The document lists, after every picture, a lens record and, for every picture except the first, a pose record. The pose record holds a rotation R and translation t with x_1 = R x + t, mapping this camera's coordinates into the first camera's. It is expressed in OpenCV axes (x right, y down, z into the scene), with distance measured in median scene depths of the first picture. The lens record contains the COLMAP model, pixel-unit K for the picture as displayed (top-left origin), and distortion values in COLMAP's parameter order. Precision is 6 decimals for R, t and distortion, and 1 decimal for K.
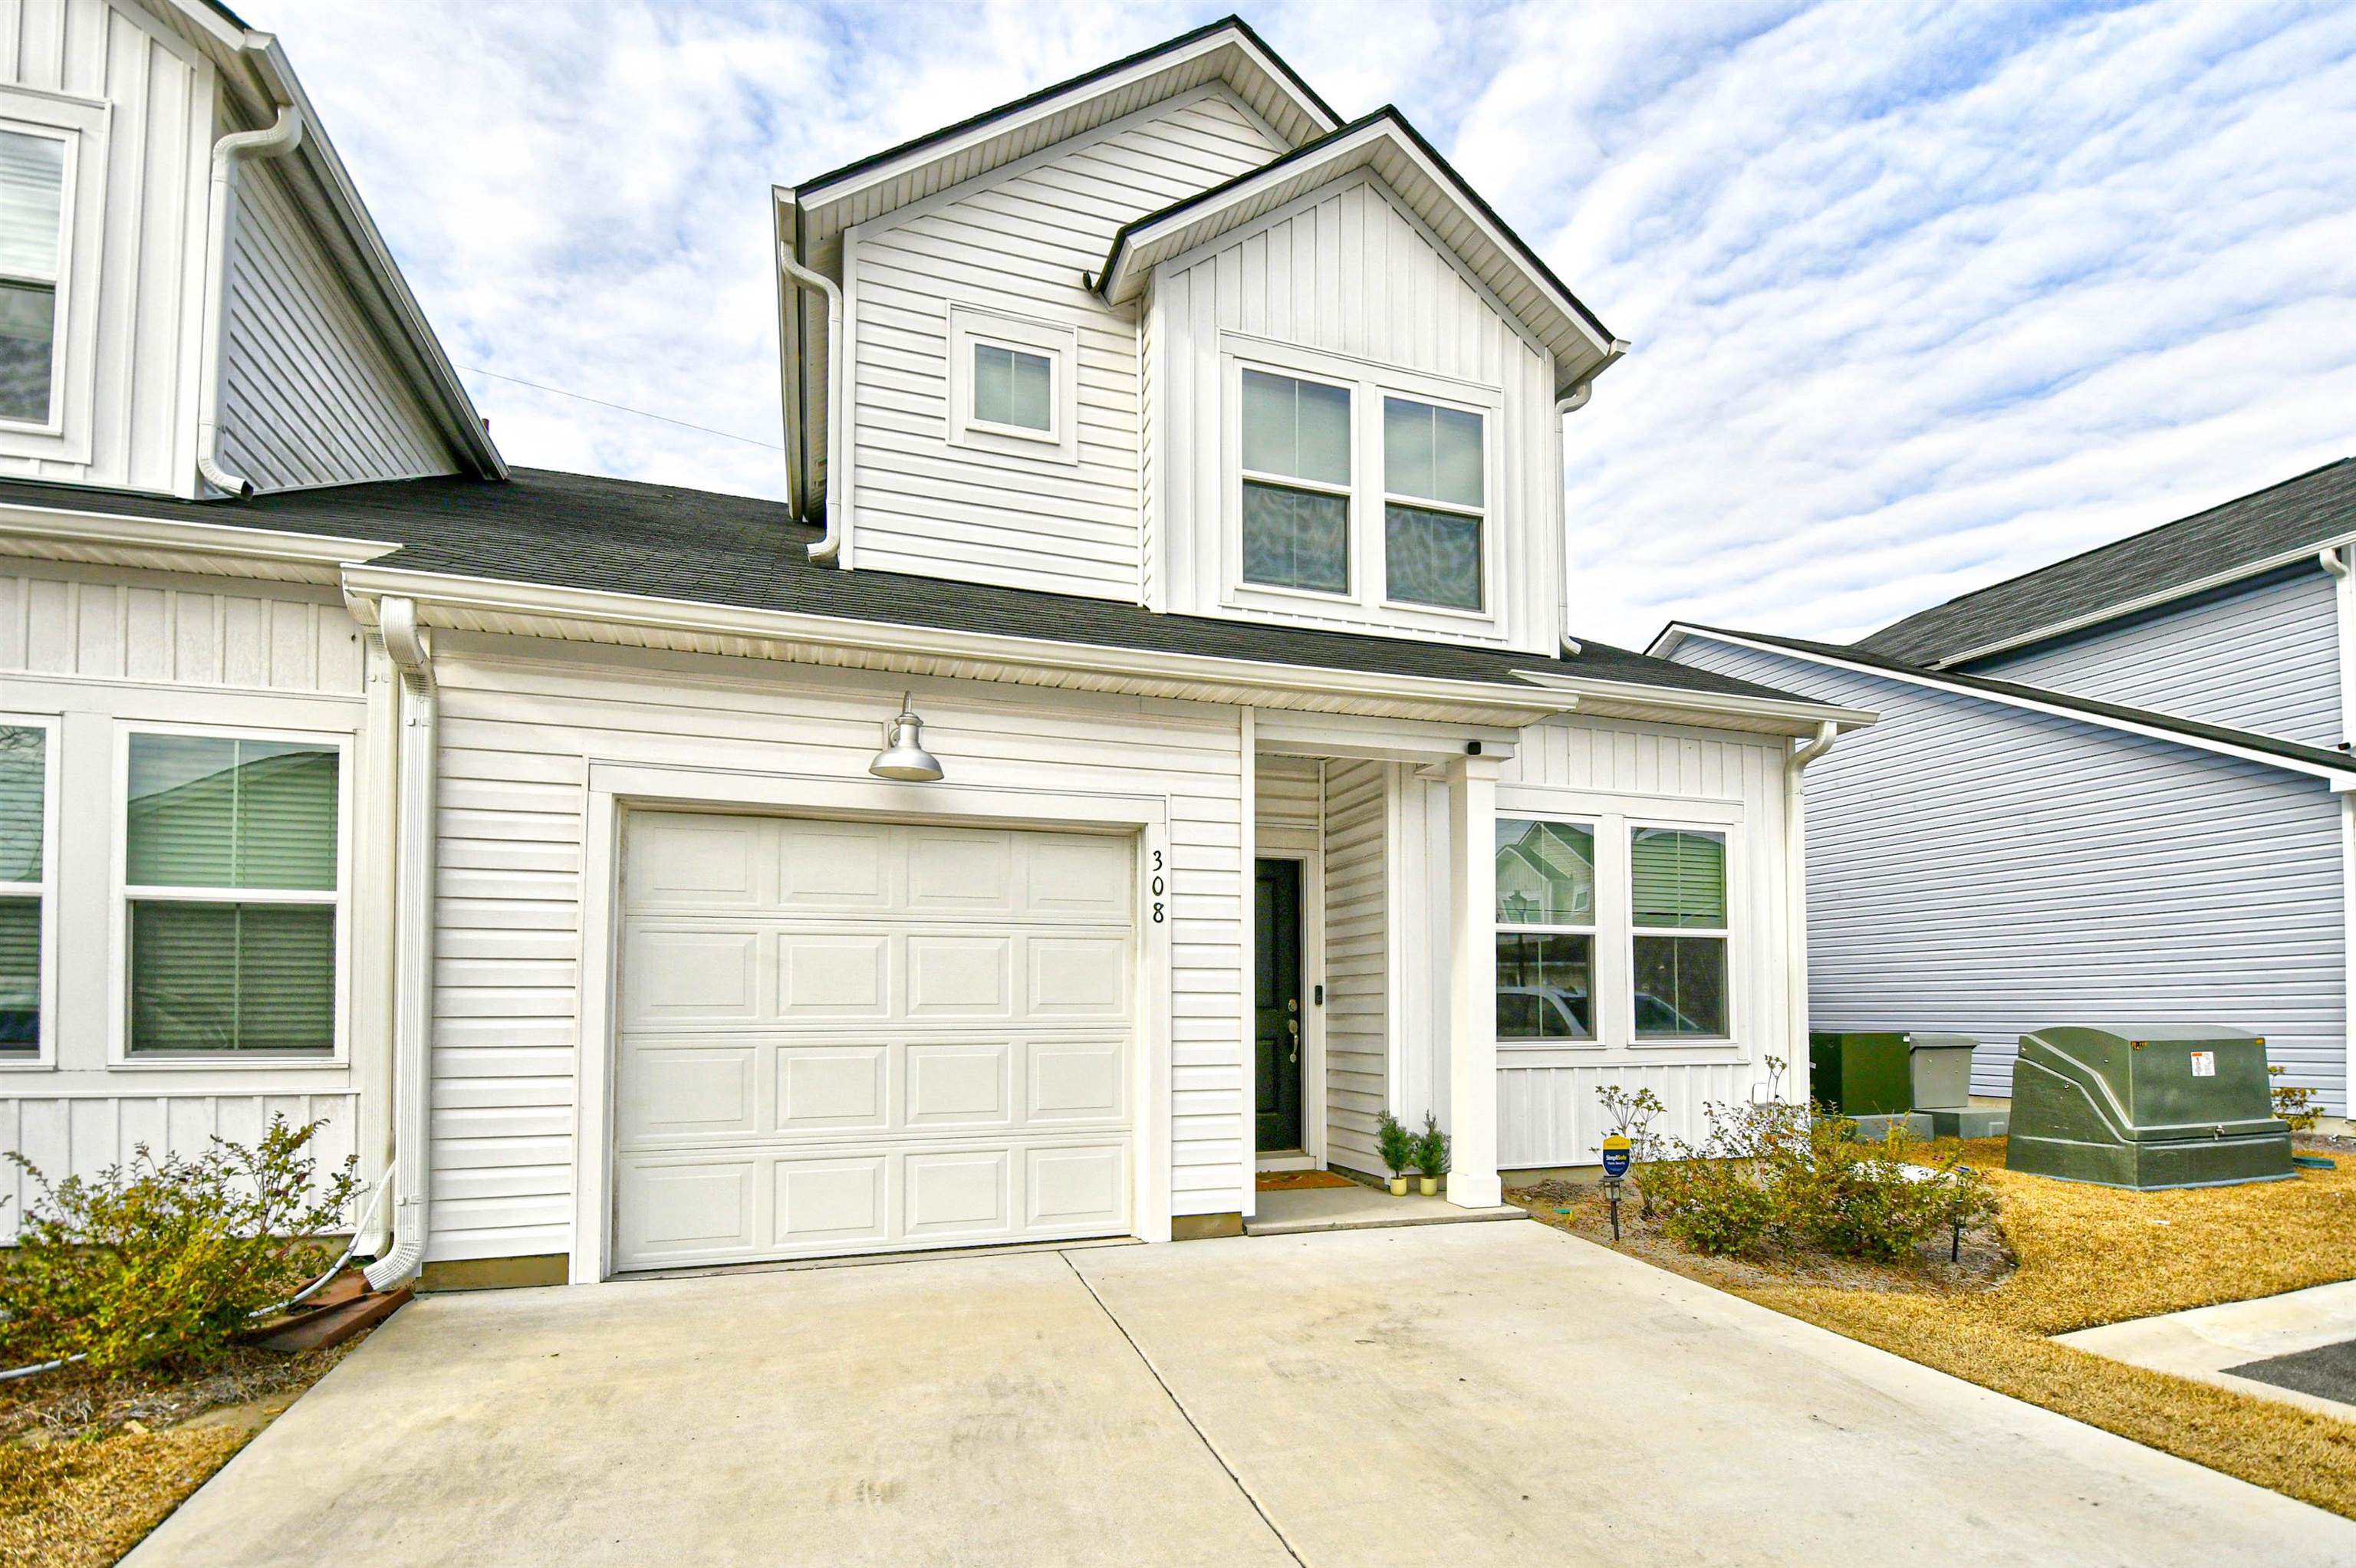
lens RADIAL K [[1051.3, 0, 1163.3], [0, 1051.3, 976.8], [0, 0, 1]] dist [-0.009150, -0.007151]
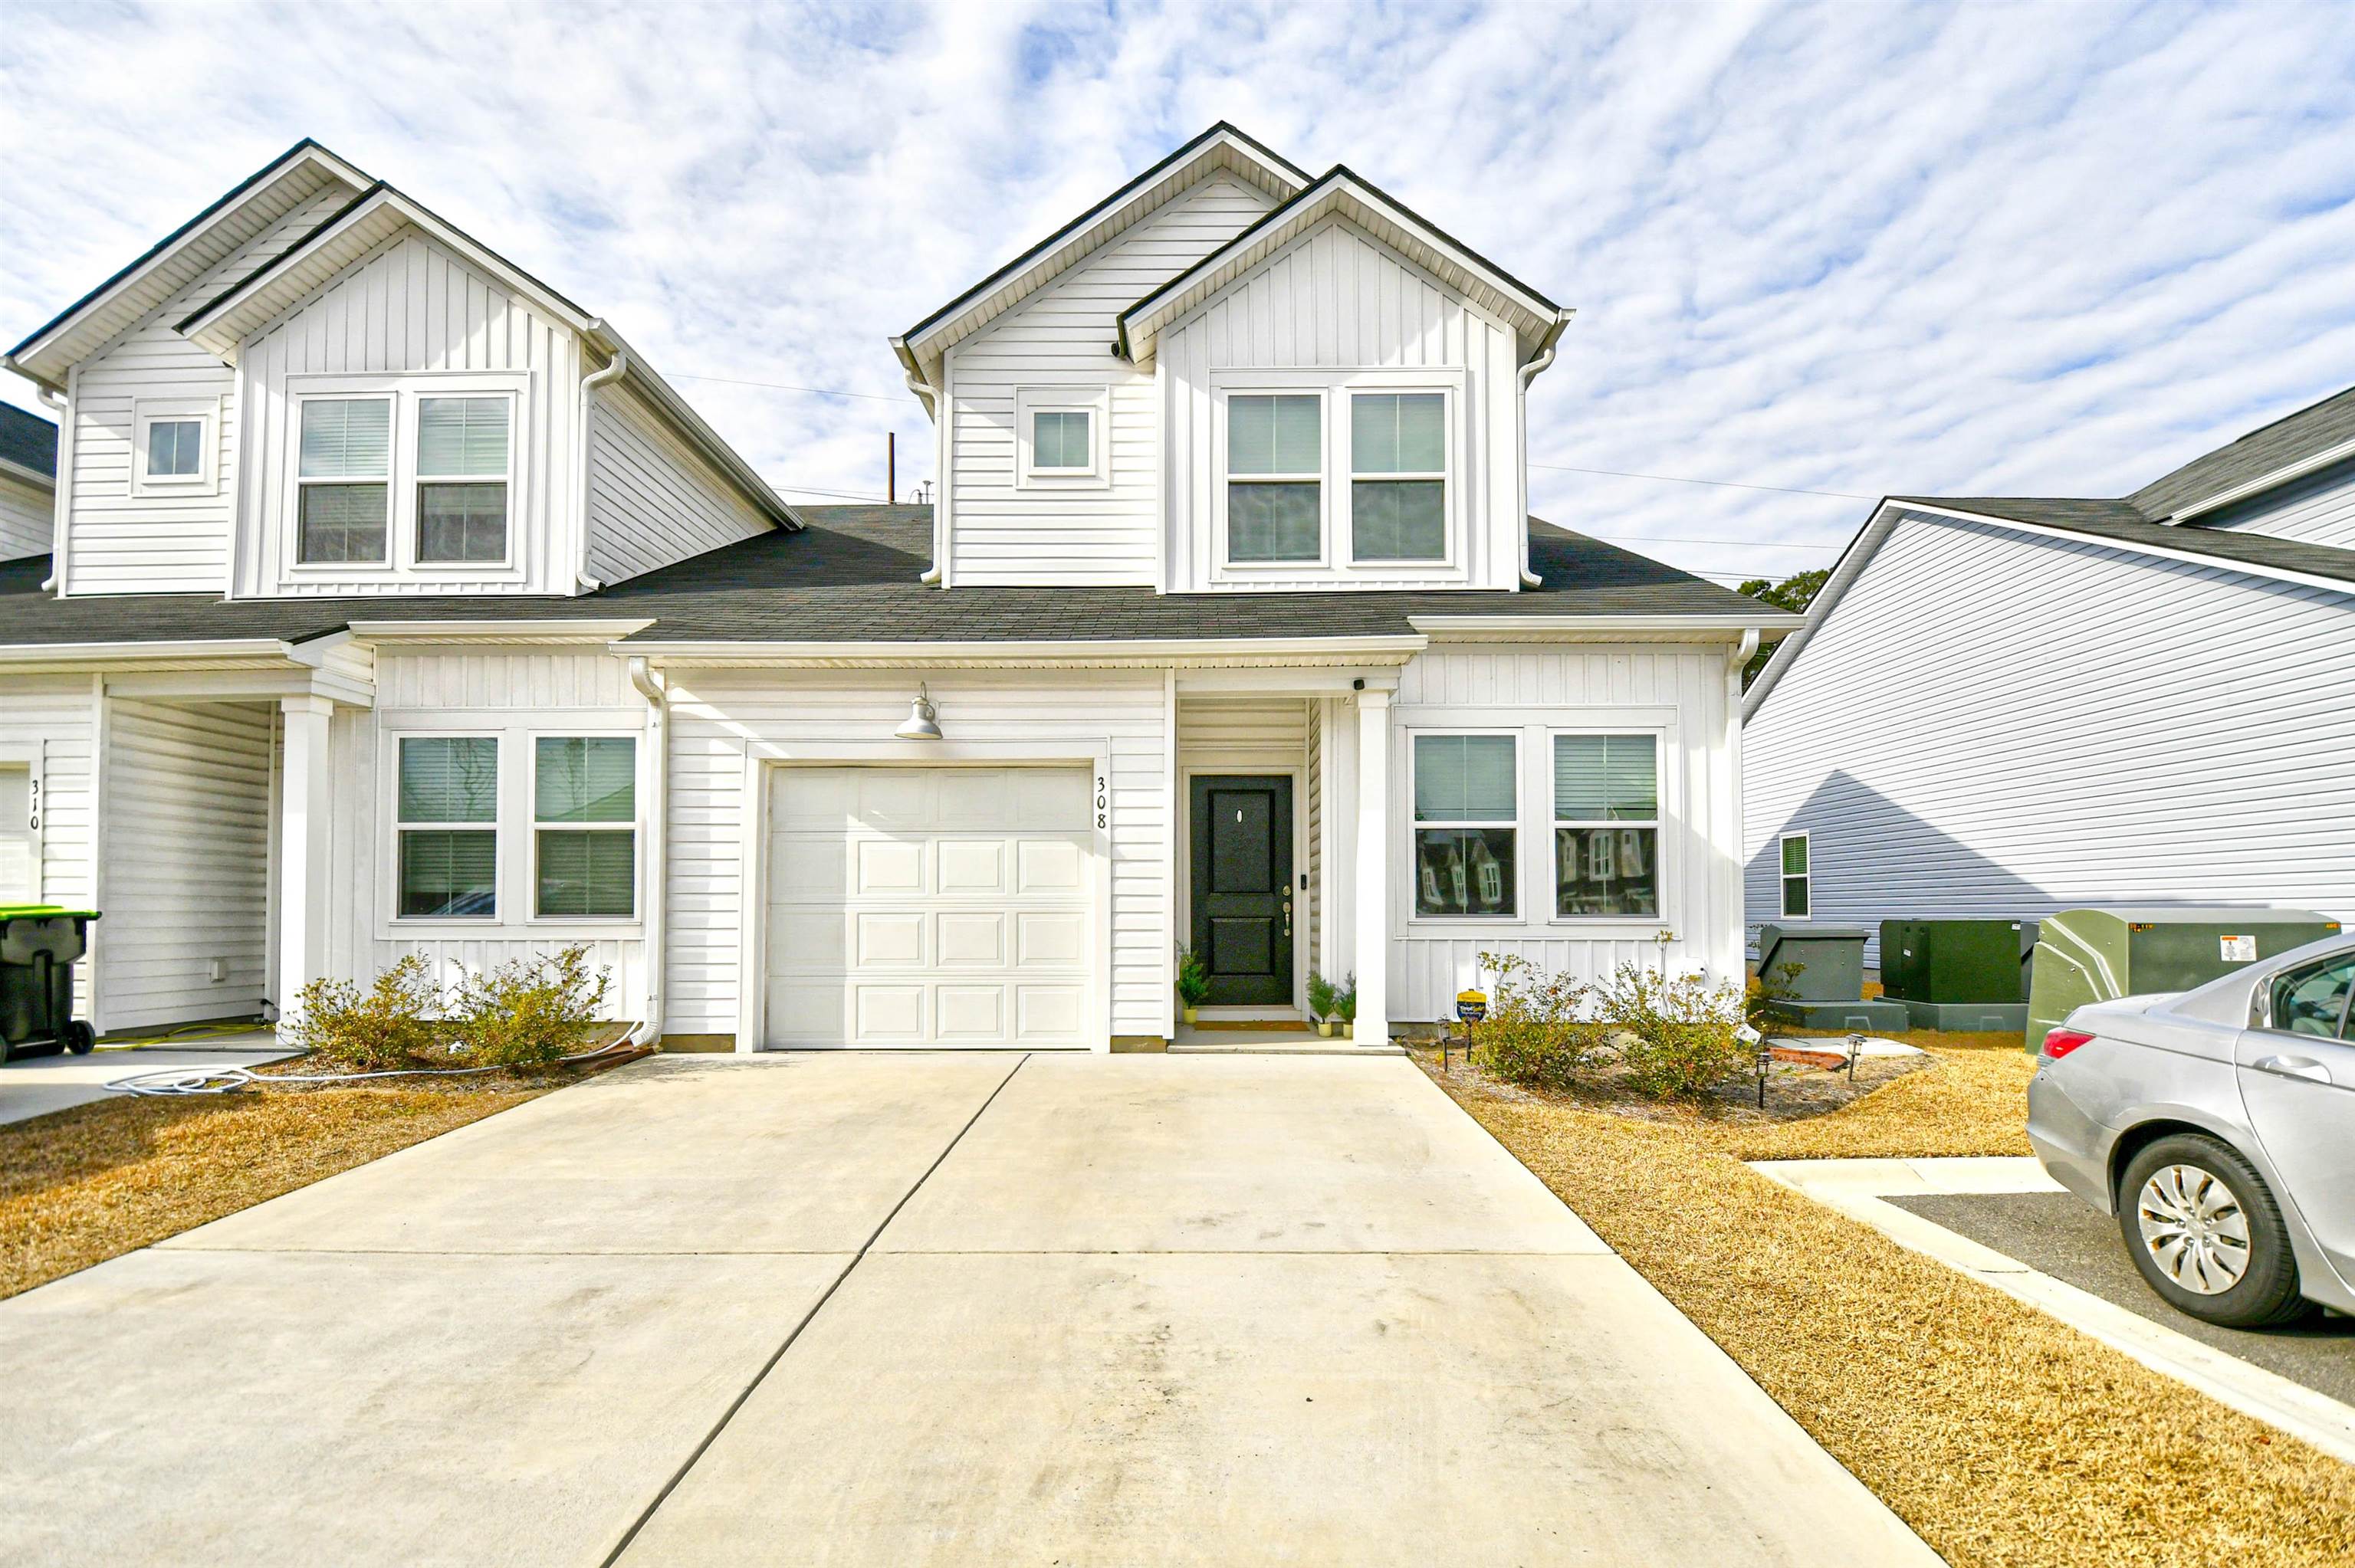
lens RADIAL K [[1050.8, 0, 1198.4], [0, 1050.8, 879.3], [0, 0, 1]] dist [-0.009150, -0.007151]
pose [[0.944677, -0.008793, -0.327883, 0.522080], [0.007998, 0.999961, -0.003772, 0.021383], [0.327904, 0.000941, 0.944711, -0.263292]]
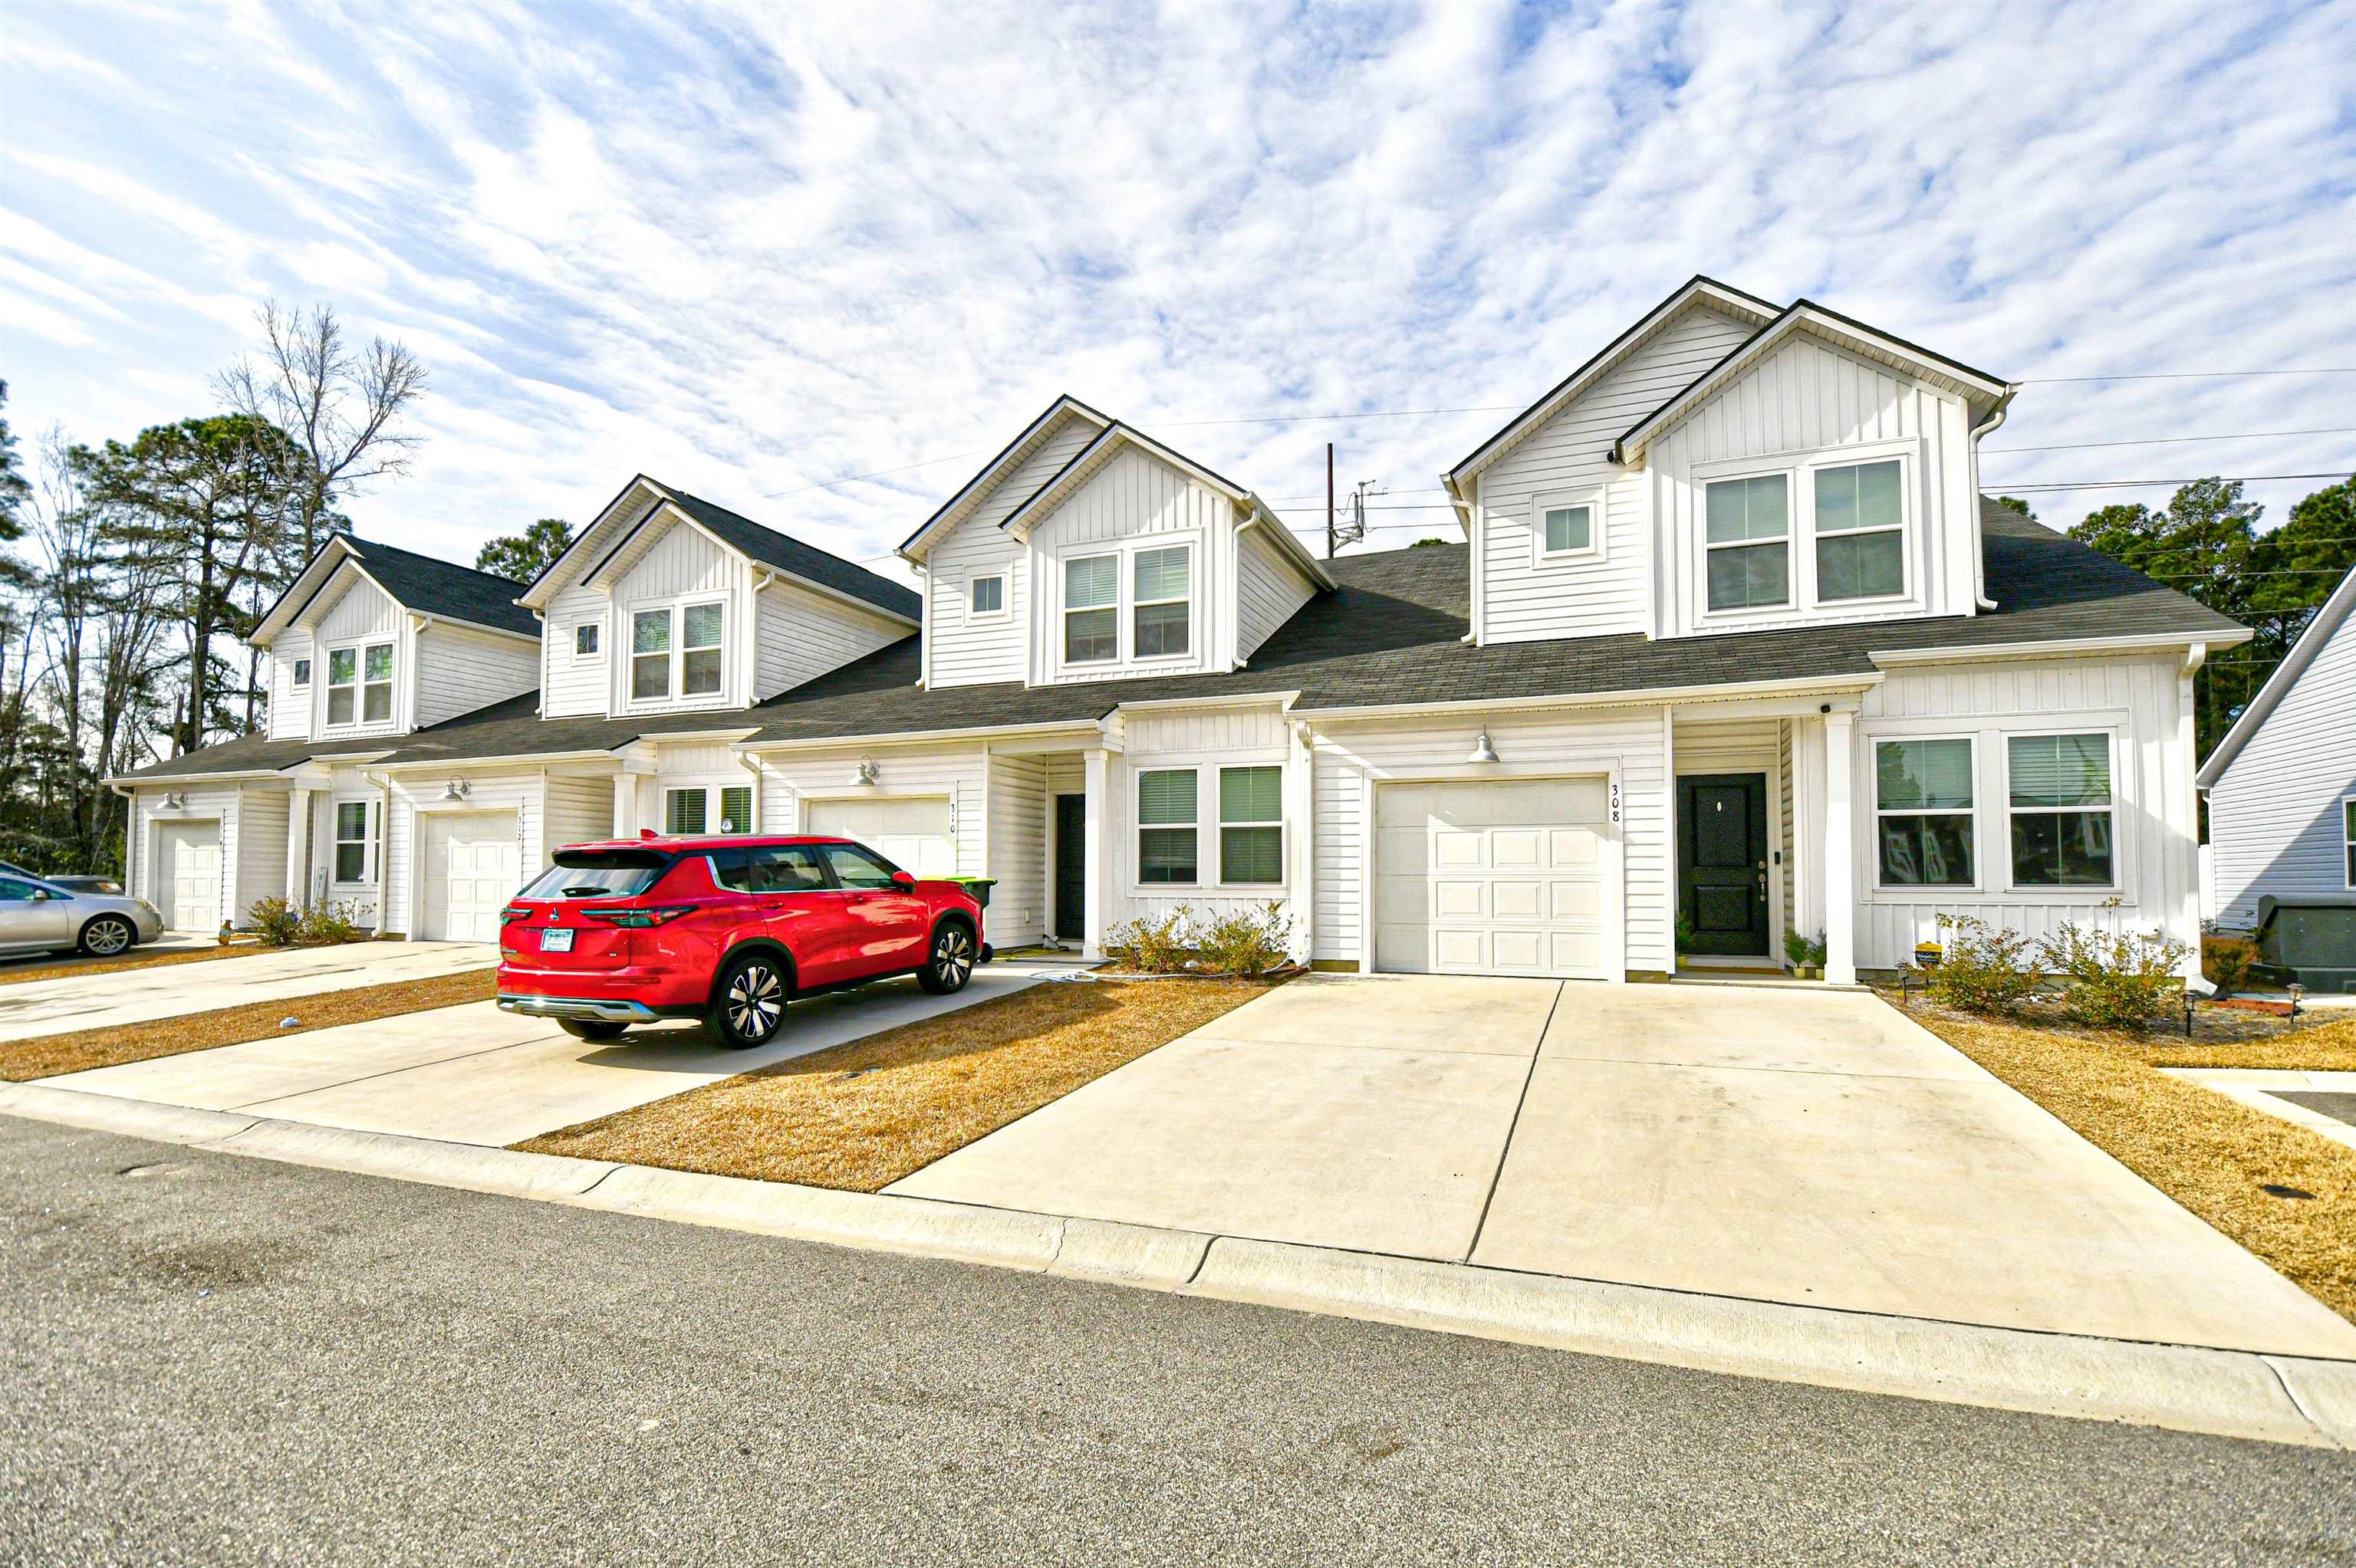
lens RADIAL K [[1051.3, 0, 1196.8], [0, 1051.3, 839.1], [0, 0, 1]] dist [-0.009150, -0.007151]
pose [[0.749145, -0.022637, -0.662020, 0.638382], [0.014627, 0.999738, -0.017633, 0.004932], [0.662245, 0.003526, 0.749279, -0.901020]]
